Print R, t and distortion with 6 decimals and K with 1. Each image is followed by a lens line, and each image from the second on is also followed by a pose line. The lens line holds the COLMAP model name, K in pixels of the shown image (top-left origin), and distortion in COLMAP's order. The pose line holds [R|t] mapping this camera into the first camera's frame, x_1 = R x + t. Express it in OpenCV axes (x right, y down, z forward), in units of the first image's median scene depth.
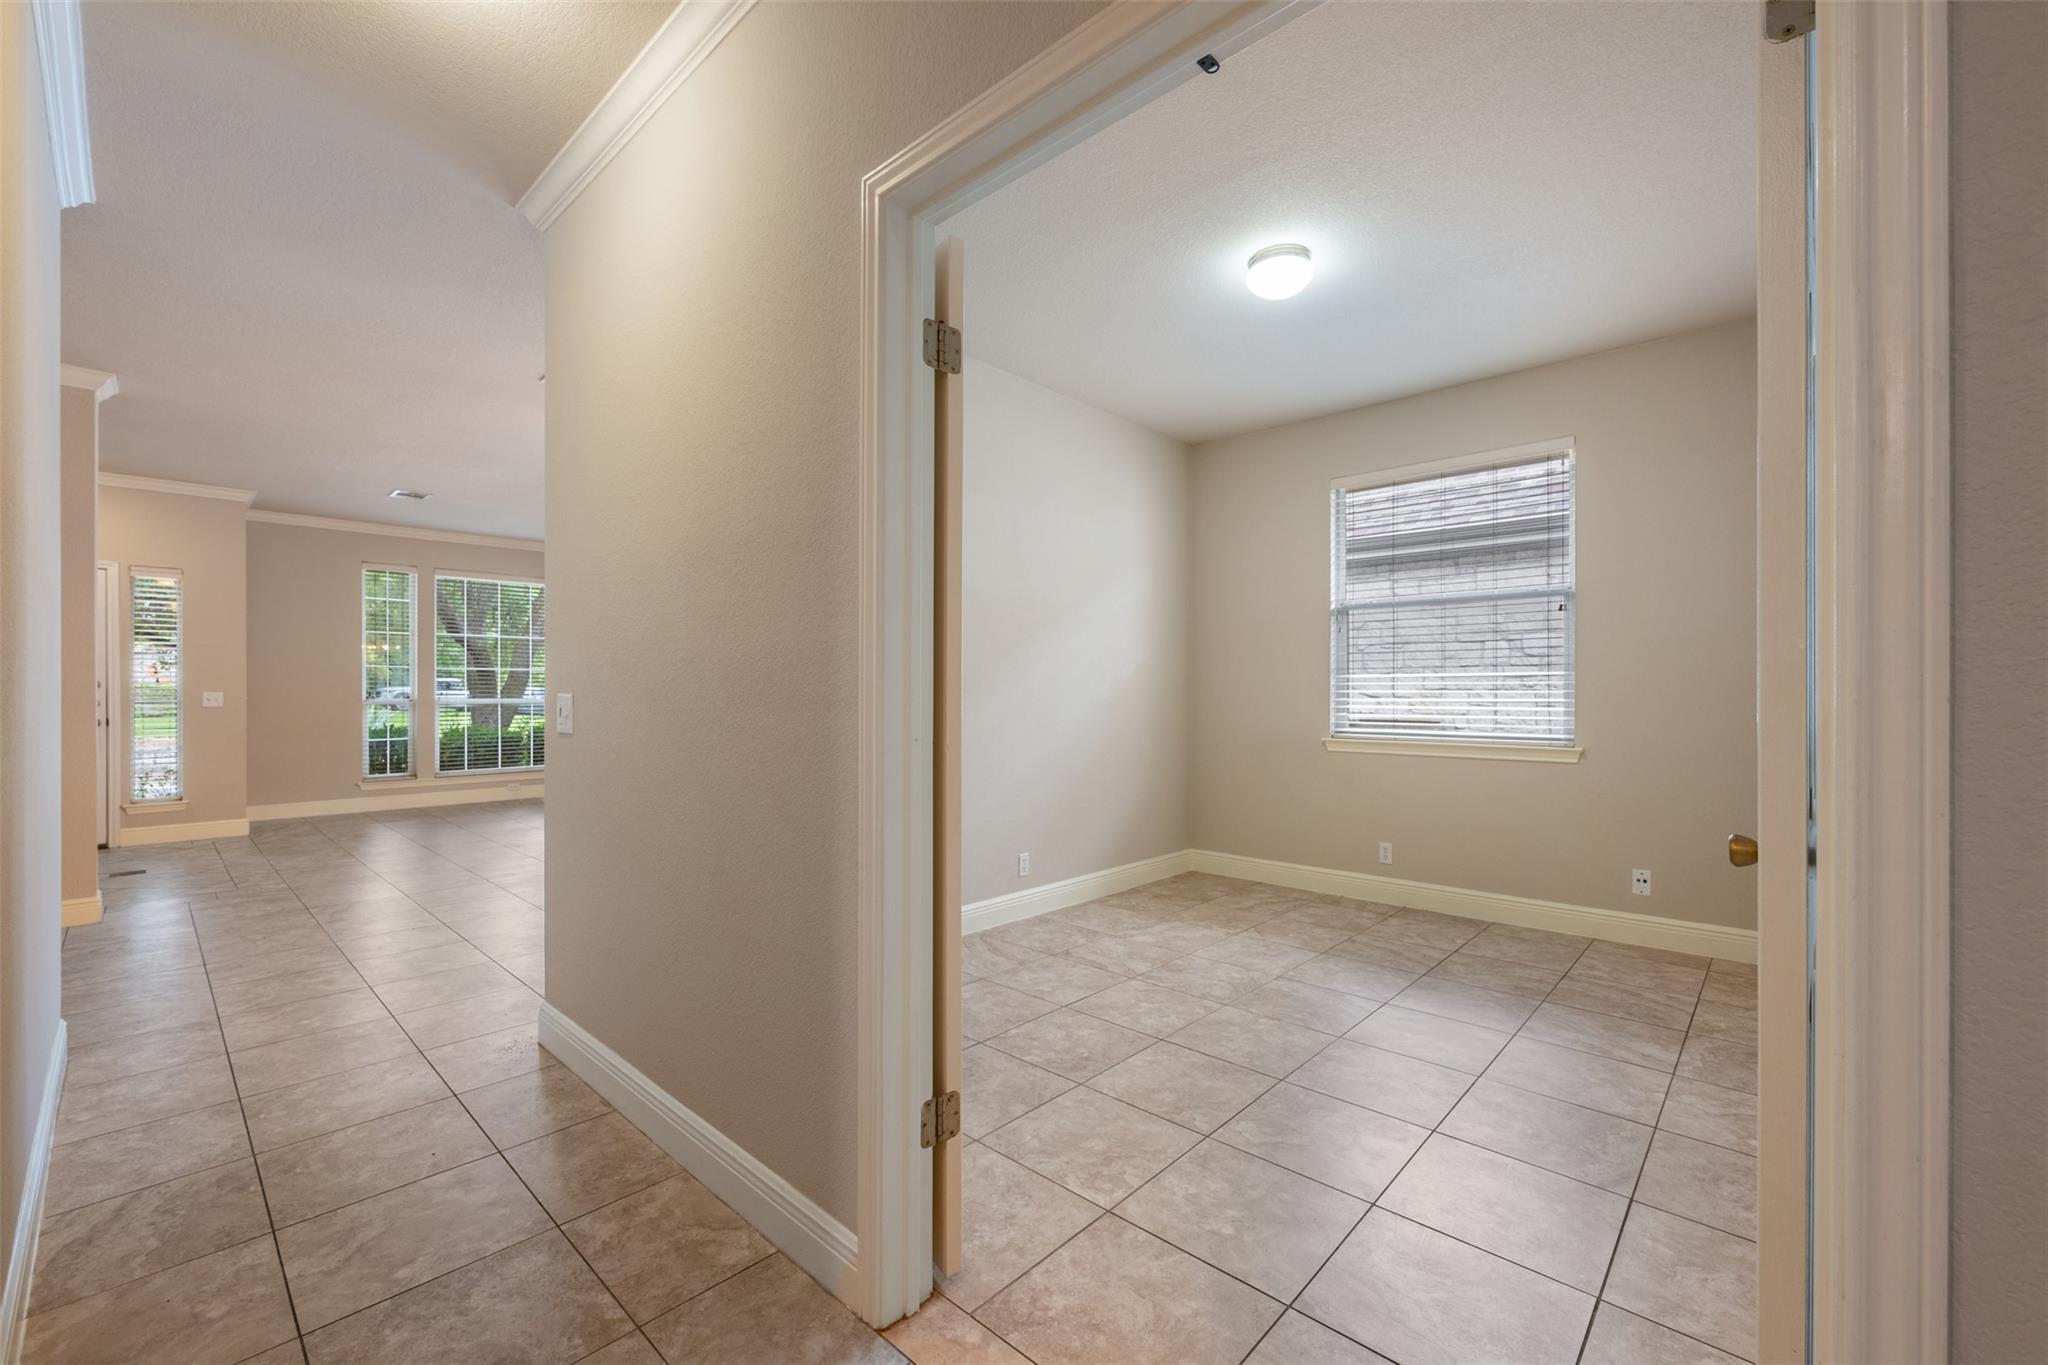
lens RADIAL K [[857.5, 0, 1015.1], [0, 857.5, 687.3], [0, 0, 1]] dist [0.003192, -0.000405]
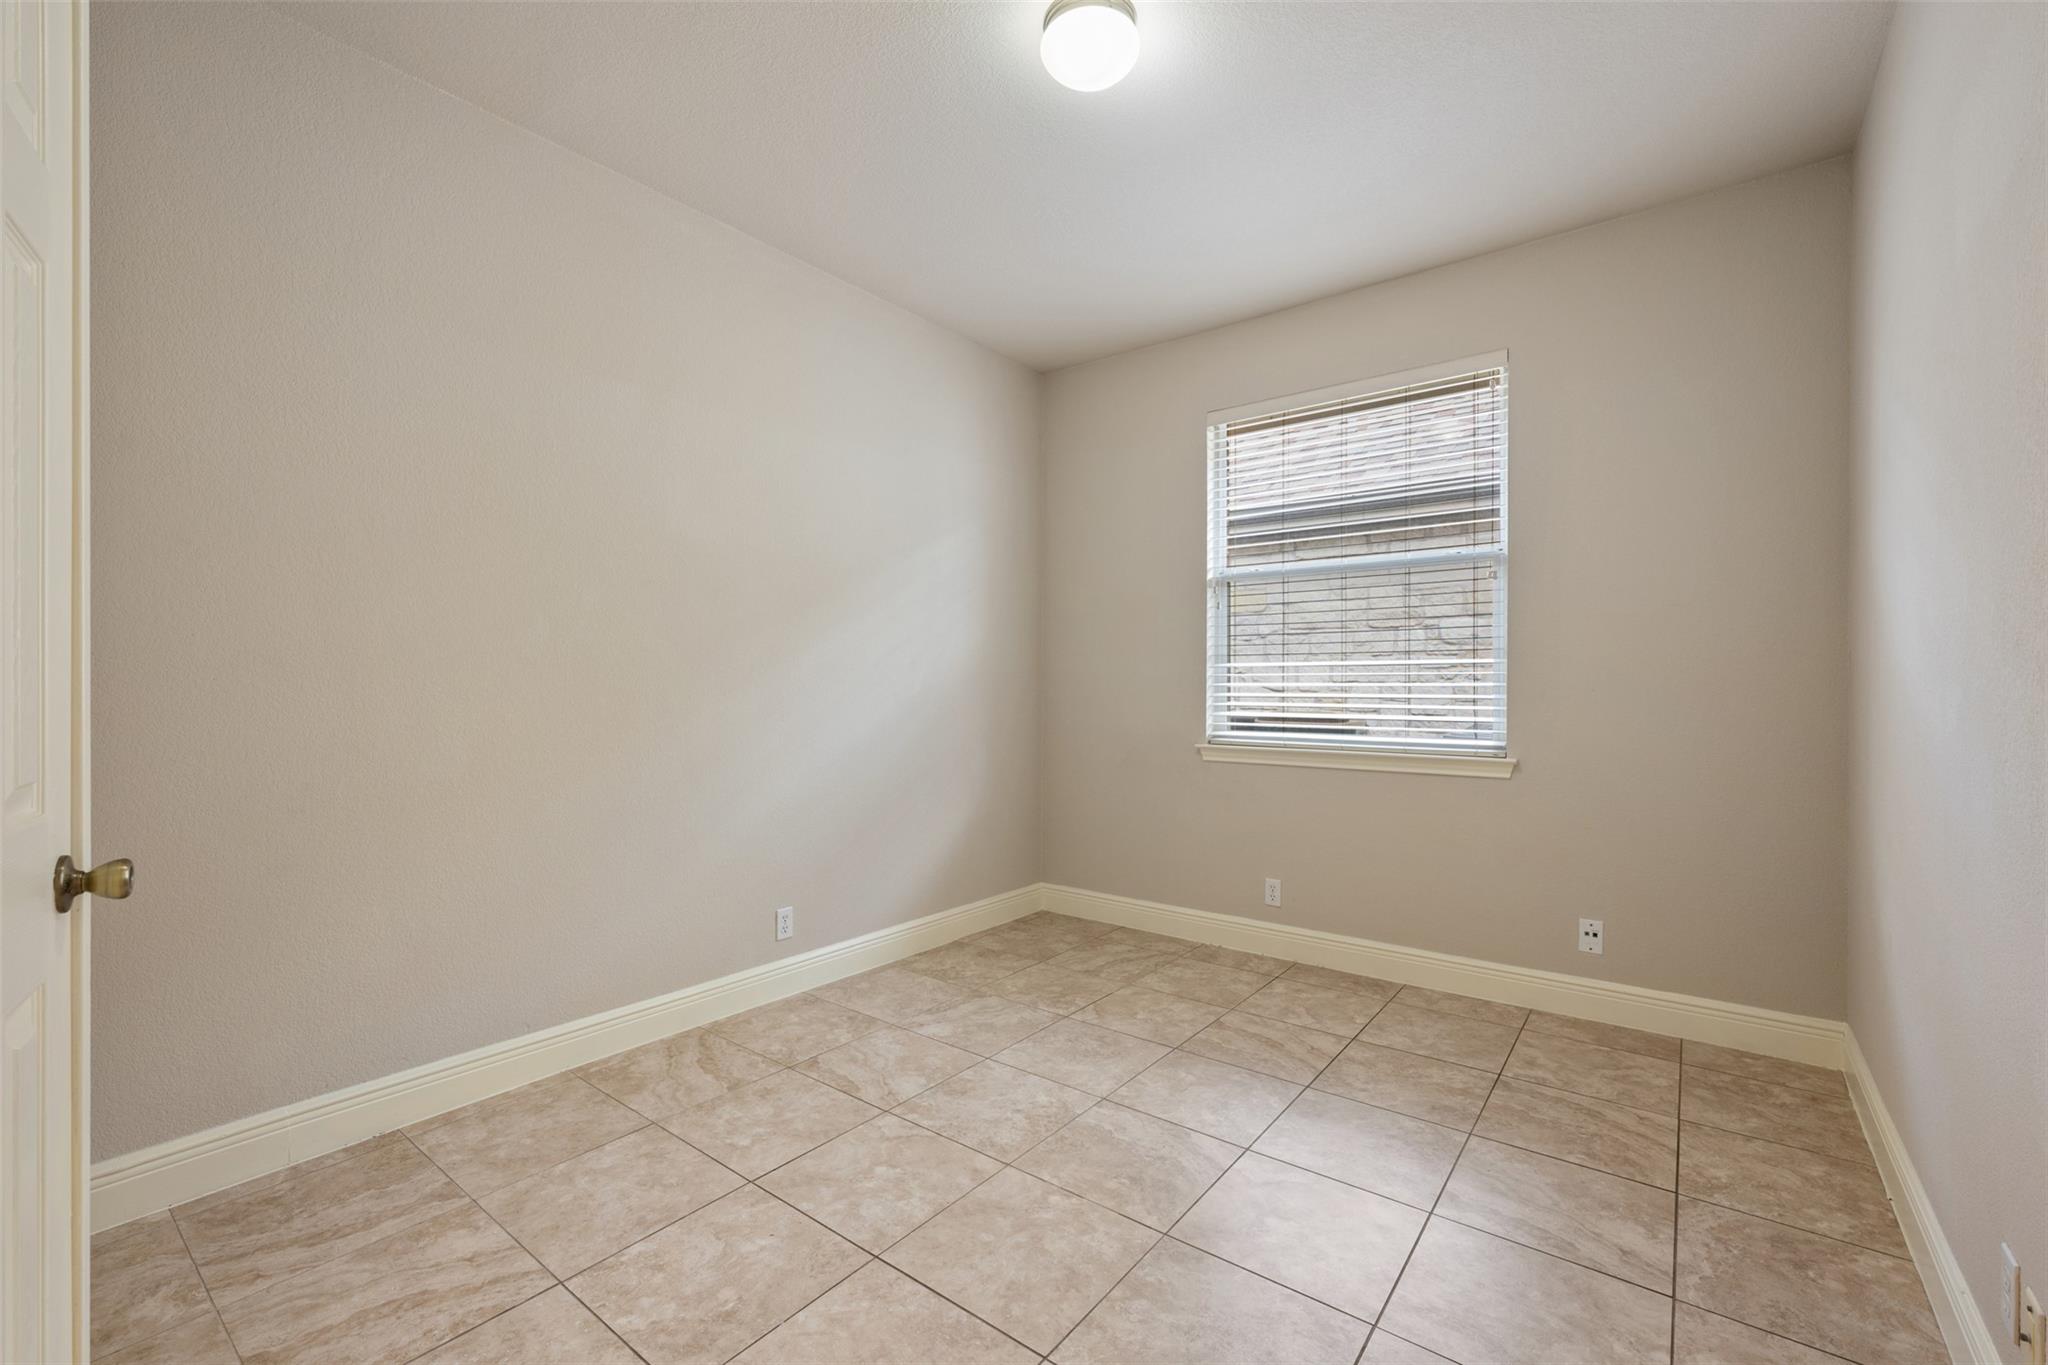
lens RADIAL K [[857.5, 0, 1029.5], [0, 857.5, 683.6], [0, 0, 1]] dist [0.003192, -0.000405]
pose [[0.995977, 0.001417, 0.089602, 0.161813], [-0.001727, 0.999993, 0.003376, 0.002105], [-0.089597, -0.003518, 0.995972, 0.279887]]
